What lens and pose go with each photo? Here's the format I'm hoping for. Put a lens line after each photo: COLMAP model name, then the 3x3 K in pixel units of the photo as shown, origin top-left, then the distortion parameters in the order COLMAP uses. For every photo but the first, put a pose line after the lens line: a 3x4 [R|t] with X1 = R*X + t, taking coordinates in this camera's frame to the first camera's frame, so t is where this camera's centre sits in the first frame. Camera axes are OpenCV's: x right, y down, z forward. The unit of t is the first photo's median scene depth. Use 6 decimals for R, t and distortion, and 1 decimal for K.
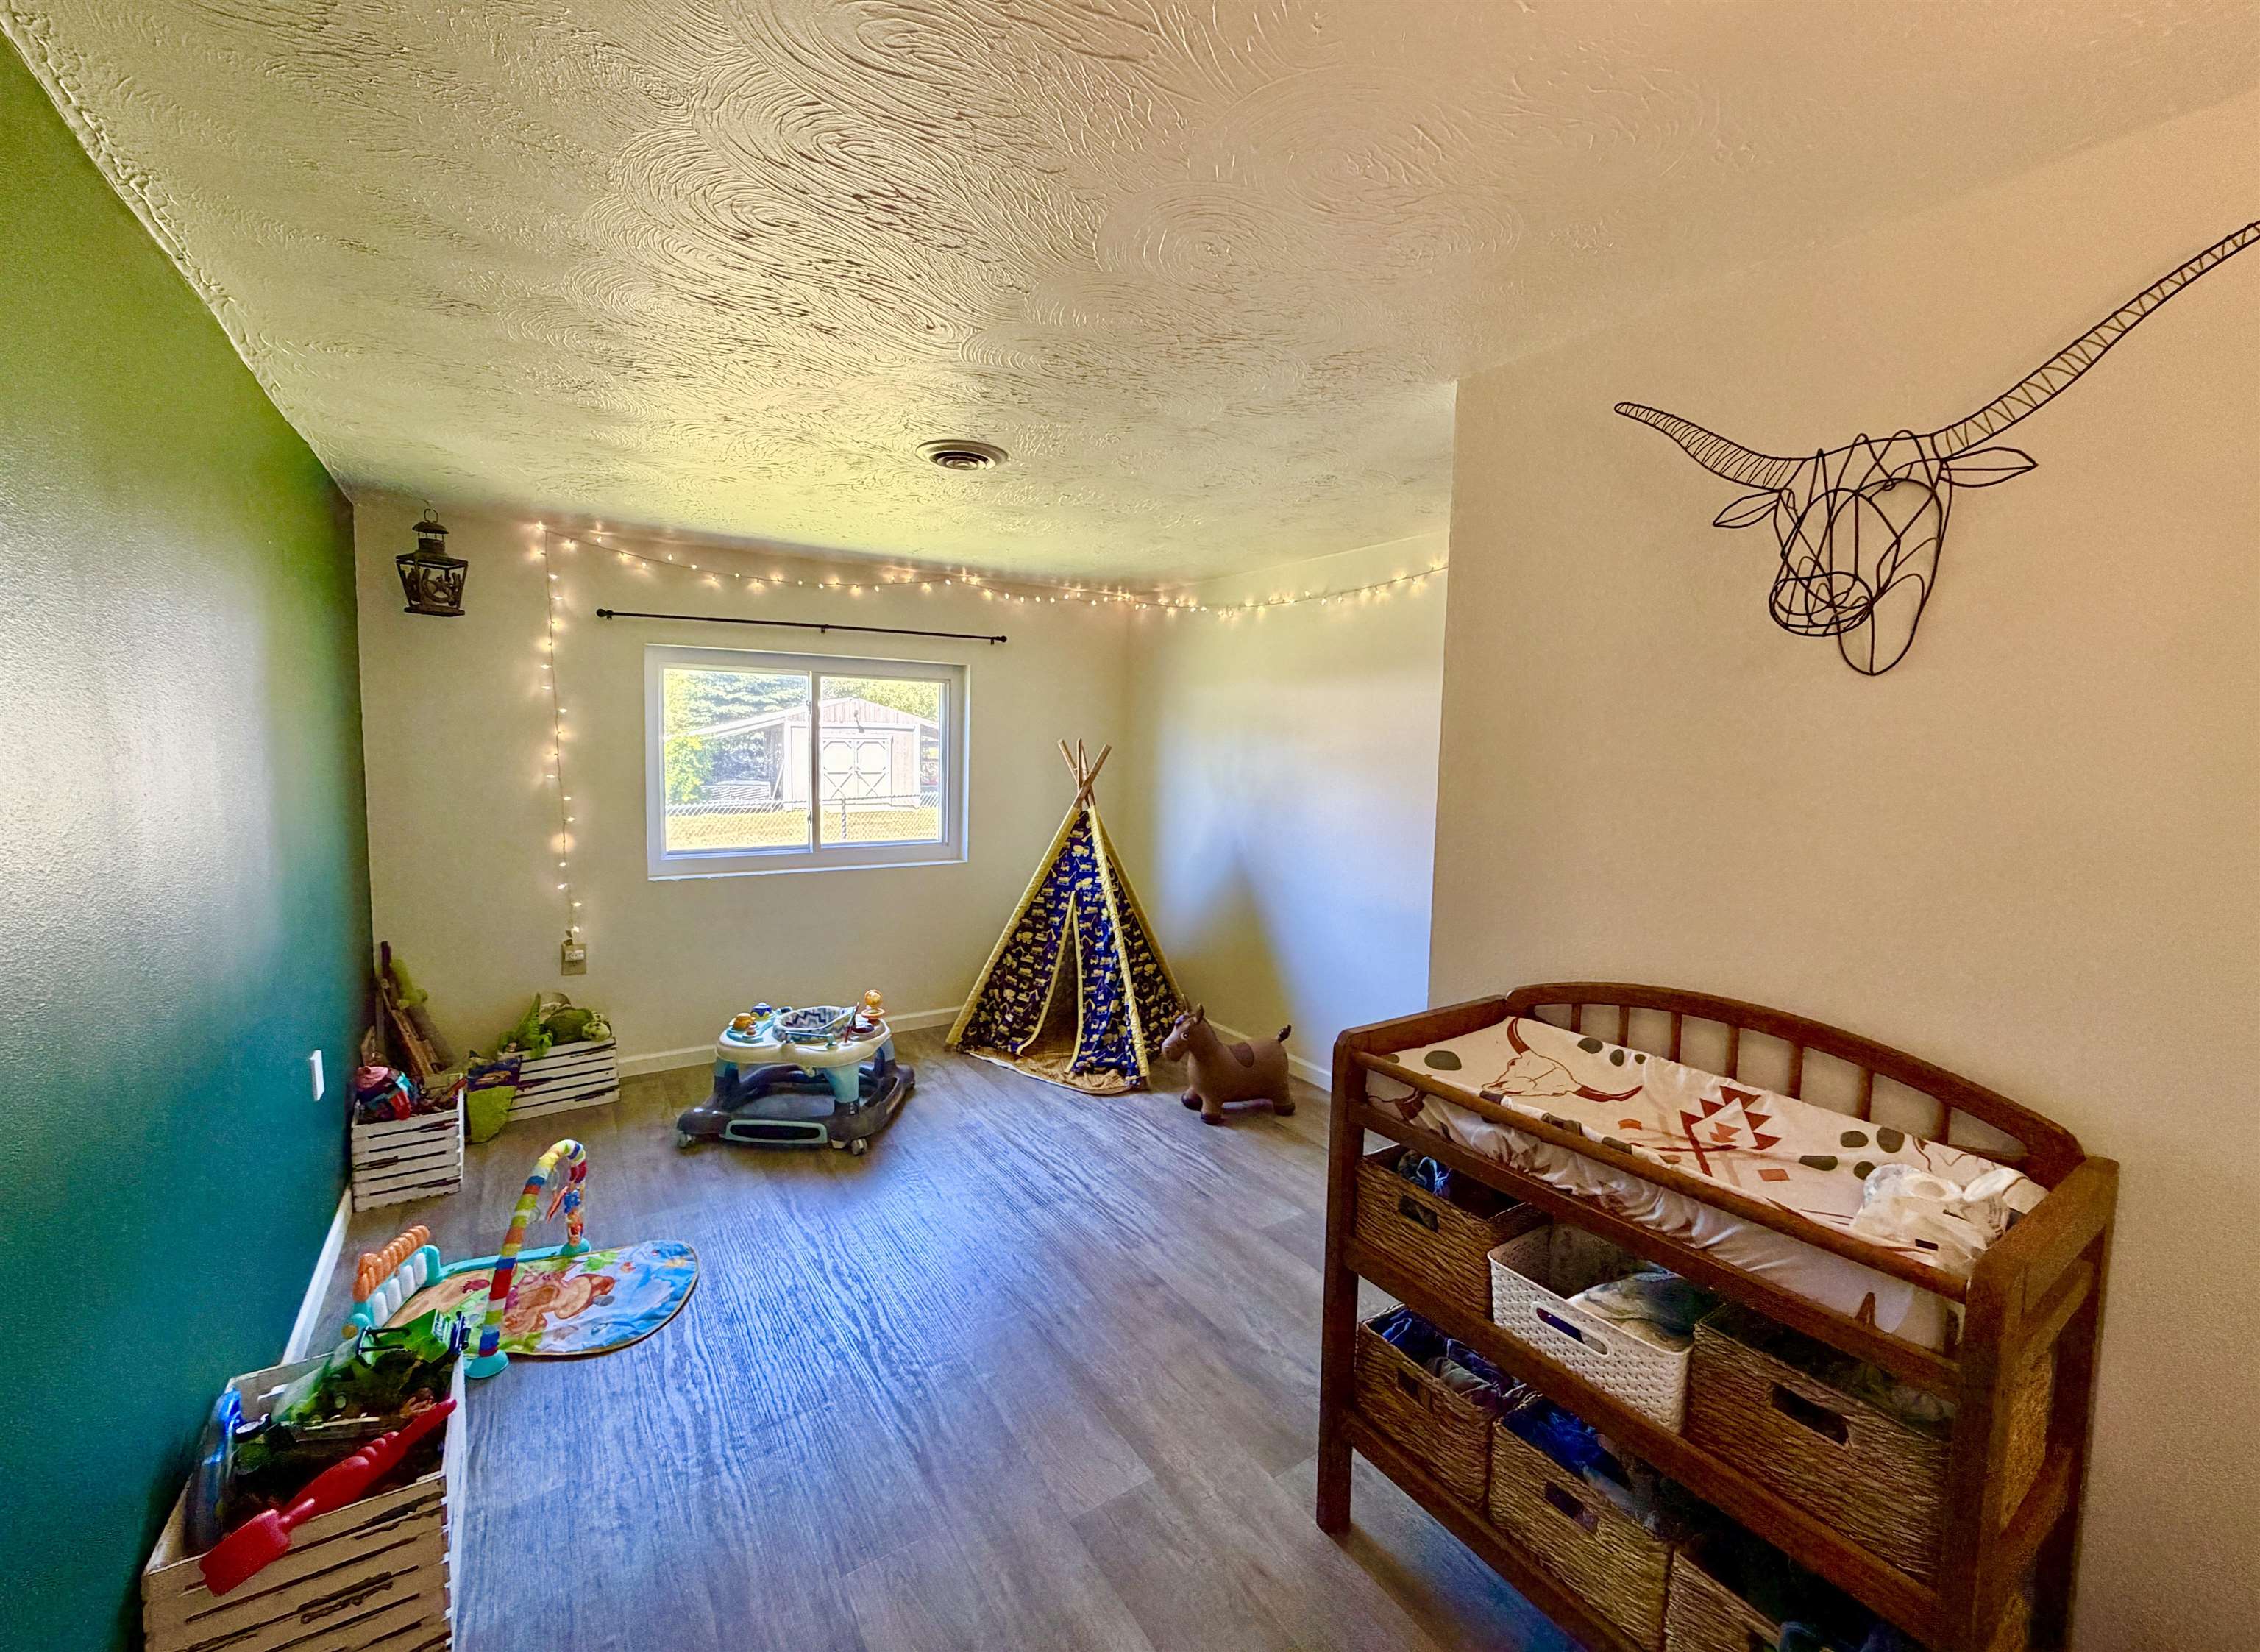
lens RADIAL K [[902.8, 0, 1125.8], [0, 902.8, 808.2], [0, 0, 1]] dist [0.002329, 0.000837]
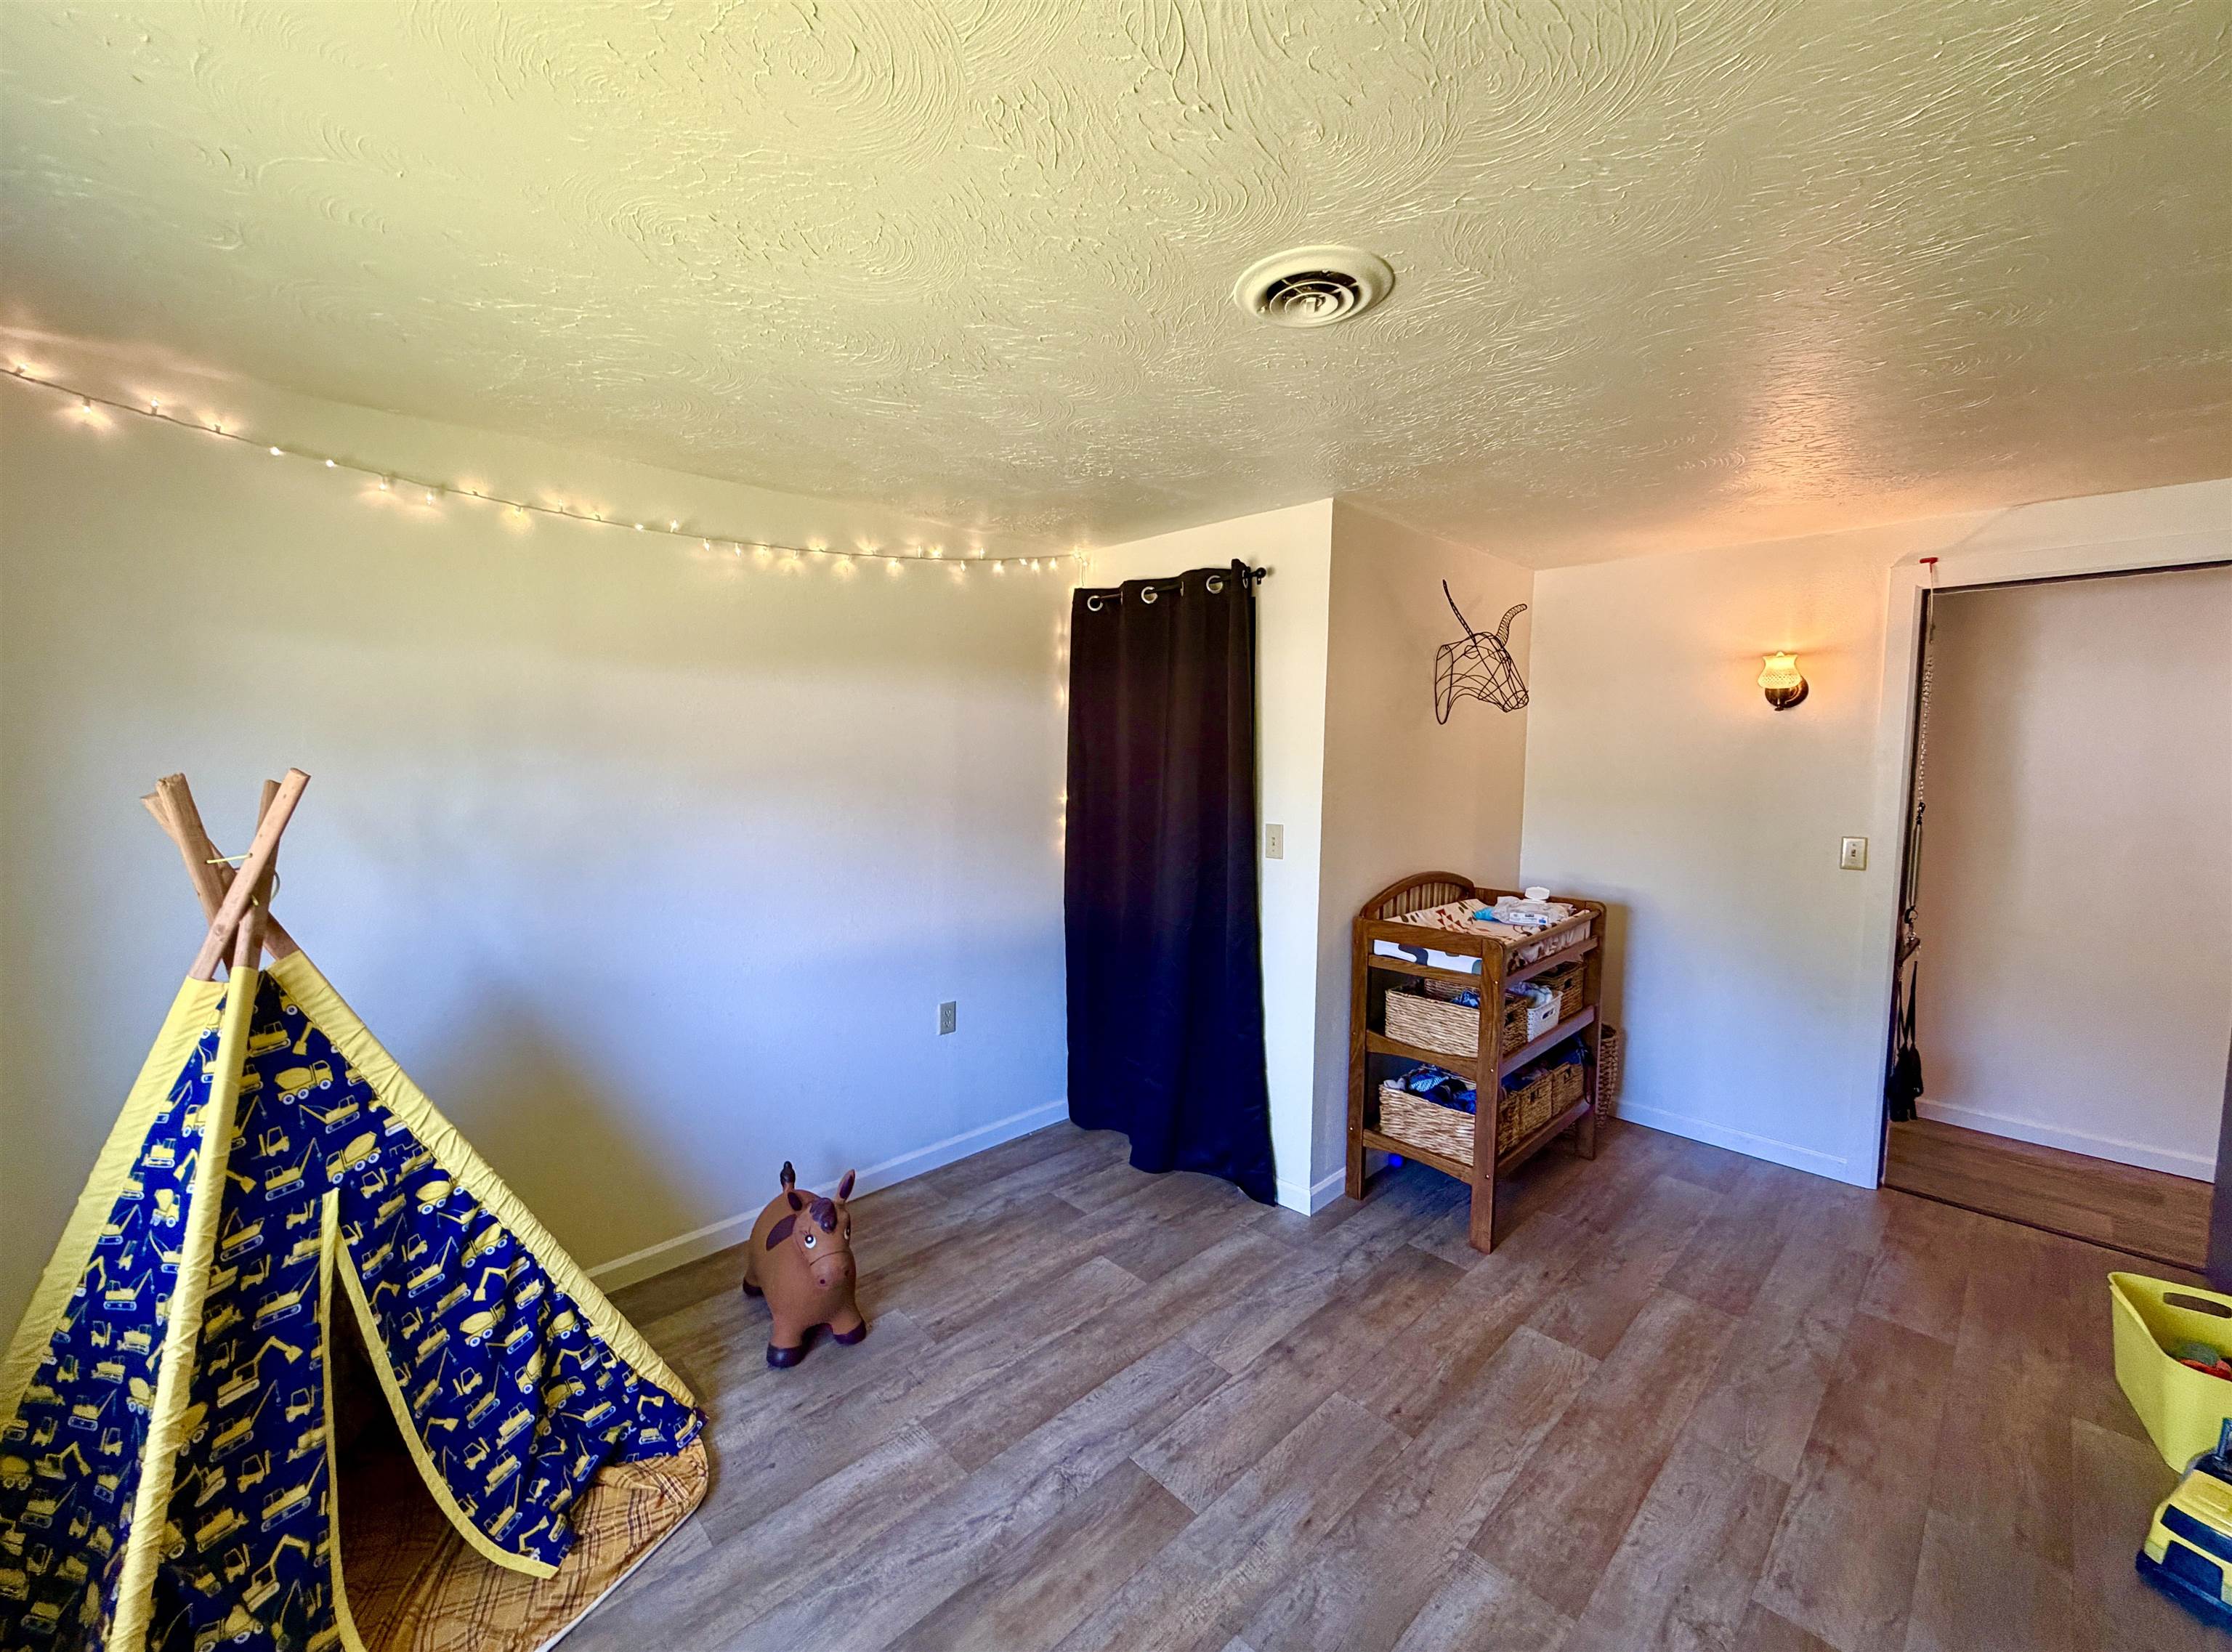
lens RADIAL K [[889.9, 0, 1113.4], [0, 889.9, 818.0], [0, 0, 1]] dist [0.001355, -0.000074]
pose [[-0.179321, -0.104325, 0.978243, -0.447766], [0.066805, 0.990775, 0.117907, -0.077204], [-0.981520, 0.086495, -0.170697, 0.743086]]
